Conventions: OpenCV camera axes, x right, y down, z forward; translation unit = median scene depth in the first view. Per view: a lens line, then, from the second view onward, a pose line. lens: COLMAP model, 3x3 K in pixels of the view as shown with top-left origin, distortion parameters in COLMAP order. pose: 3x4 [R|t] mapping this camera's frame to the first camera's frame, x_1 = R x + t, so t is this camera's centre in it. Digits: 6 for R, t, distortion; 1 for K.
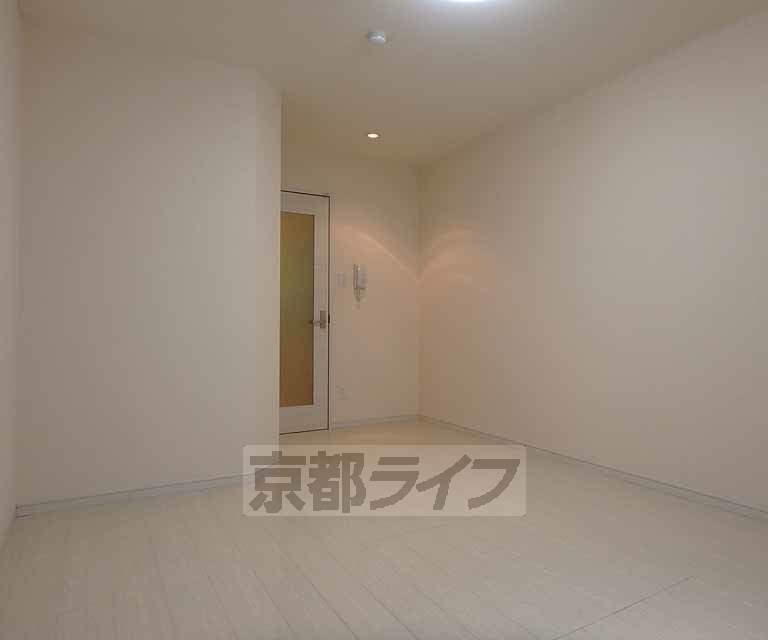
lens RADIAL K [[515.0, 0, 381.9], [0, 515.0, 320.6], [0, 0, 1]] dist [0.012183, 0.003748]
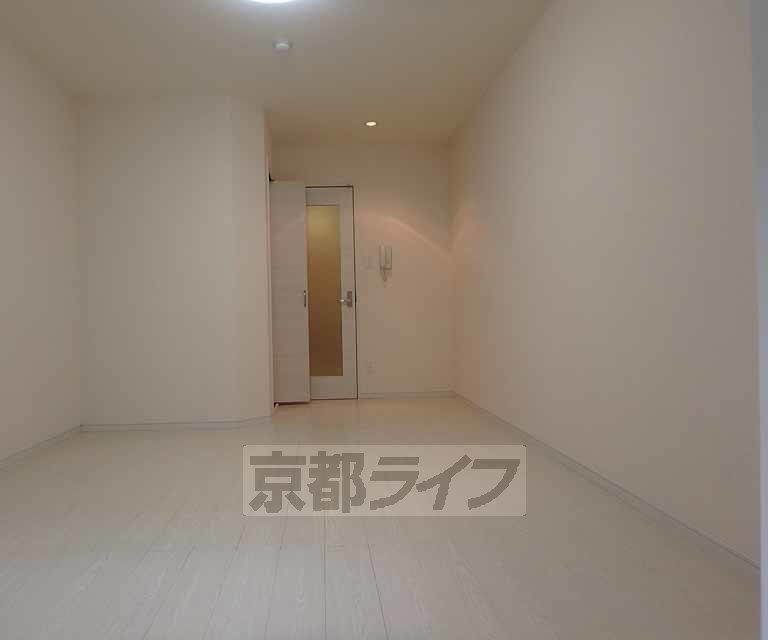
lens RADIAL K [[515.0, 0, 377.0], [0, 515.0, 321.7], [0, 0, 1]] dist [0.012183, 0.003748]
pose [[0.888910, -0.004859, -0.458056, 0.441444], [0.014984, 0.999717, 0.018473, 0.026777], [0.457837, -0.023284, 0.888731, 0.045545]]
